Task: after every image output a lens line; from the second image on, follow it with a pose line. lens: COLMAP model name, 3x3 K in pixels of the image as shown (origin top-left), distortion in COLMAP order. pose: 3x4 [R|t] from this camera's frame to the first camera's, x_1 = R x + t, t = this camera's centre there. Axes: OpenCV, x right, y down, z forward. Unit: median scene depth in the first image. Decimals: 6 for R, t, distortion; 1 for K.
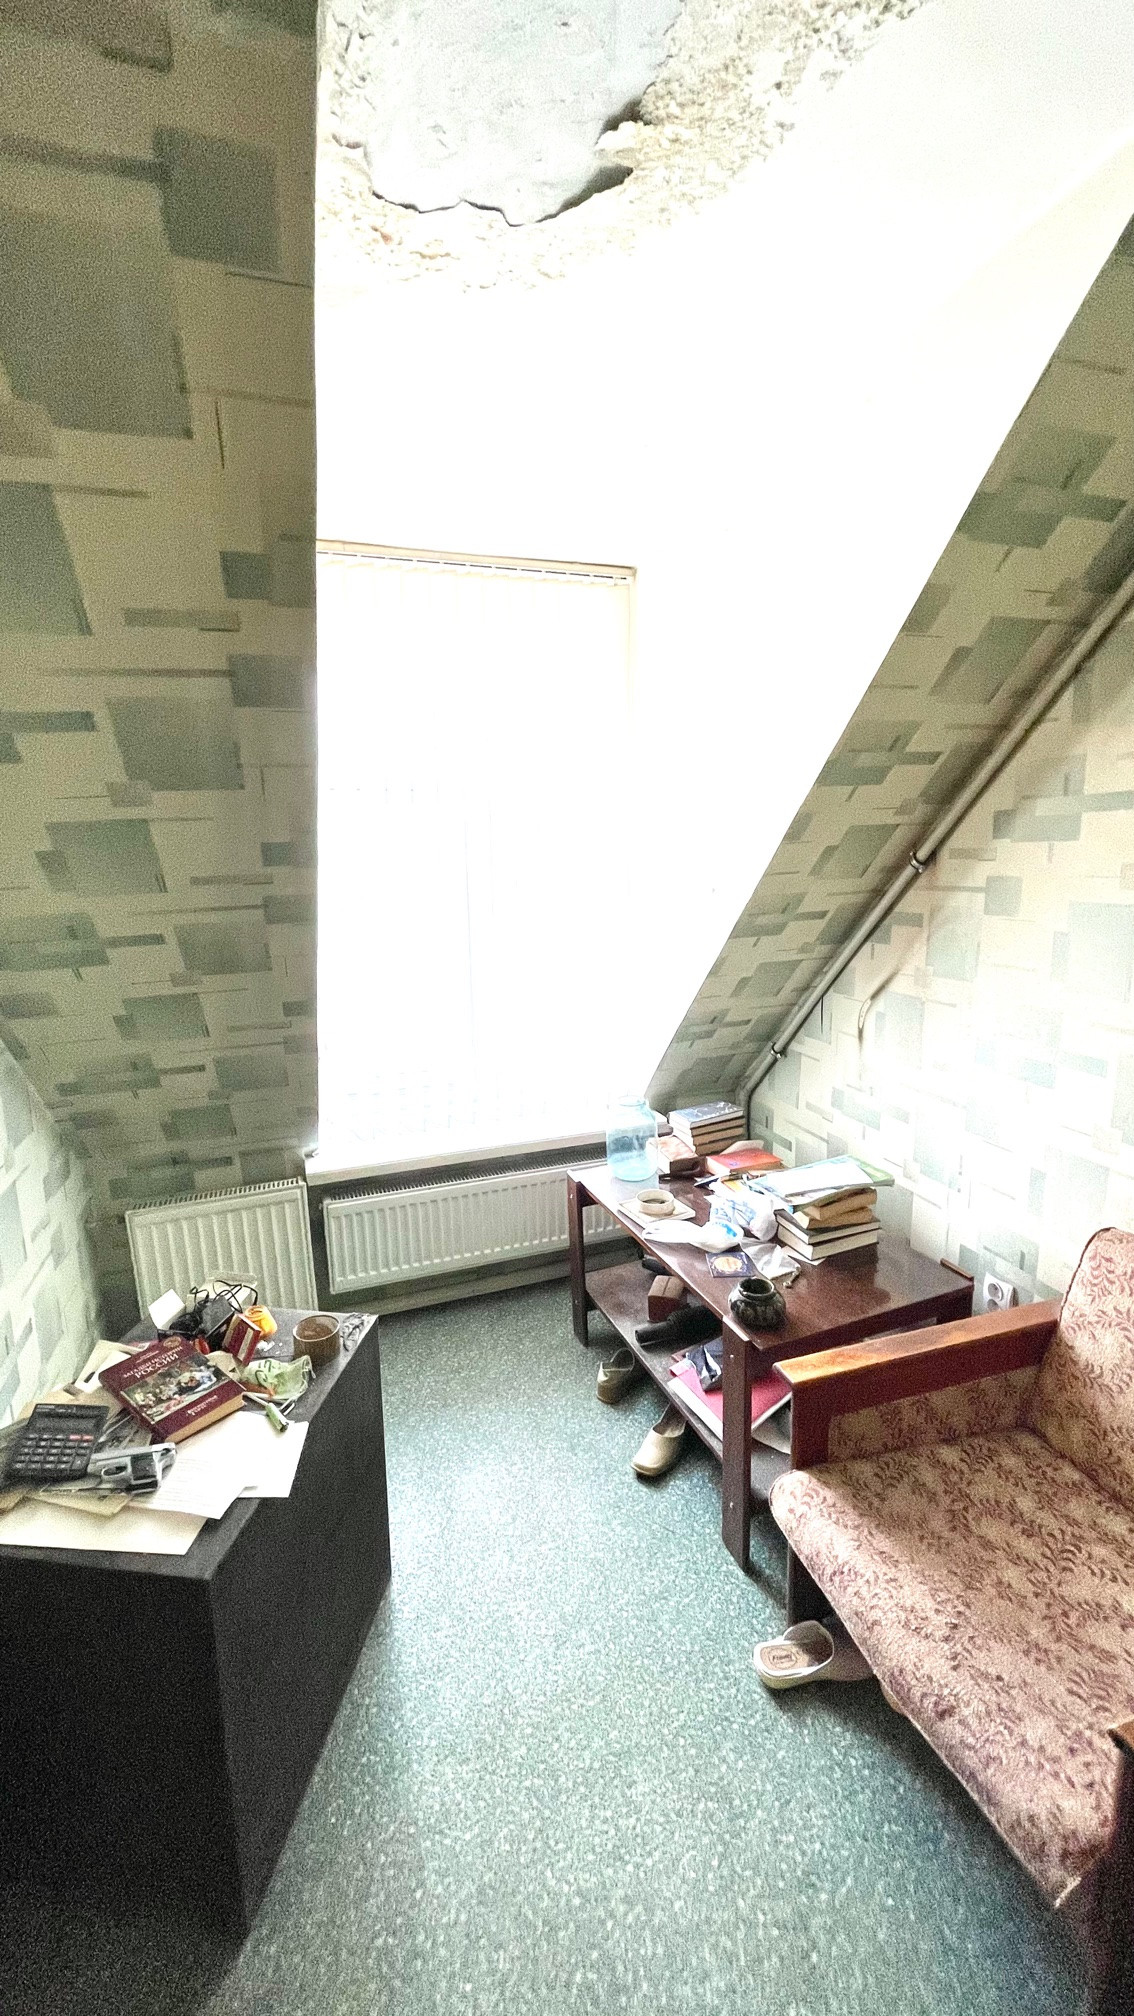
lens RADIAL K [[815.5, 0, 568.3], [0, 815.5, 1003.9], [0, 0, 1]] dist [-0.000422, -0.000177]
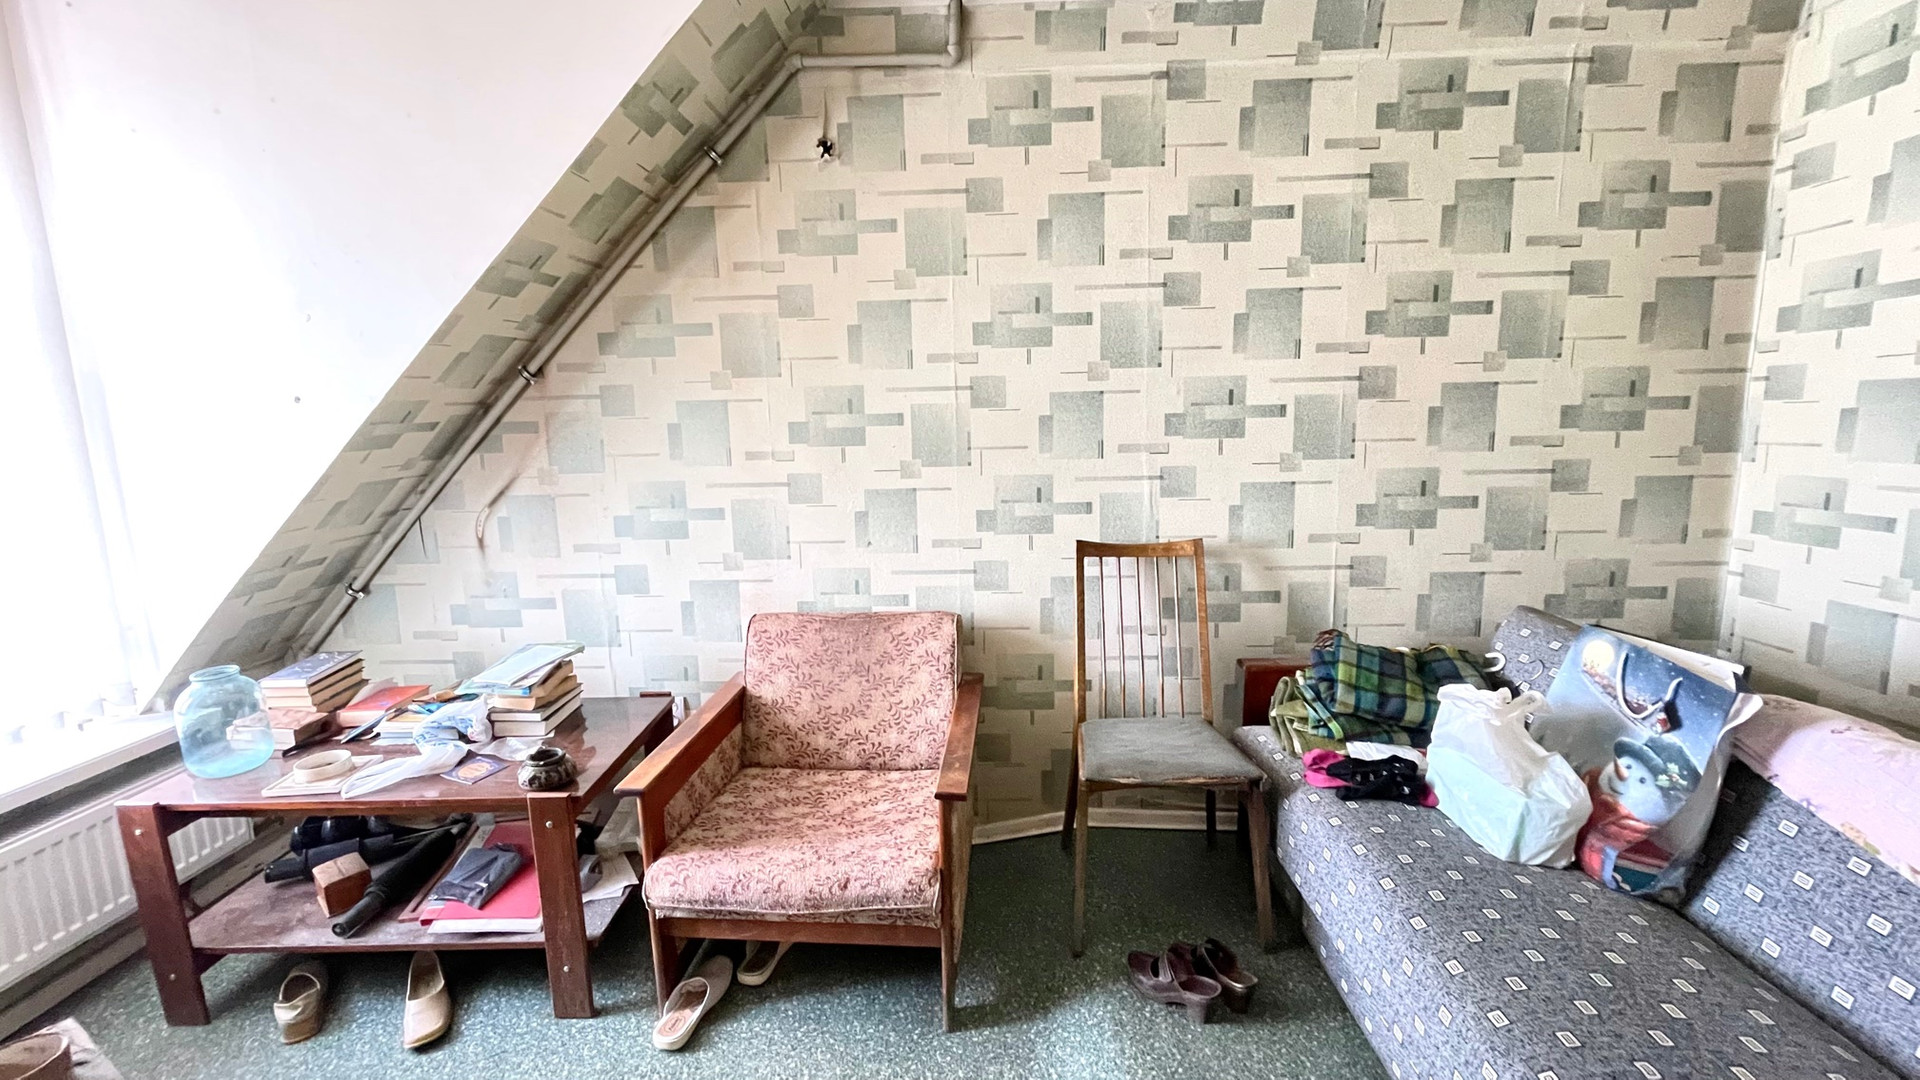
lens RADIAL K [[776.6, 0, 961.6], [0, 776.6, 536.3], [0, 0, 1]] dist [-0.000422, -0.000177]
pose [[0.364166, -0.134089, 0.921631, -0.389880], [0.178050, 0.981353, 0.072425, 0.078162], [-0.914156, 0.137722, 0.381250, 0.073165]]
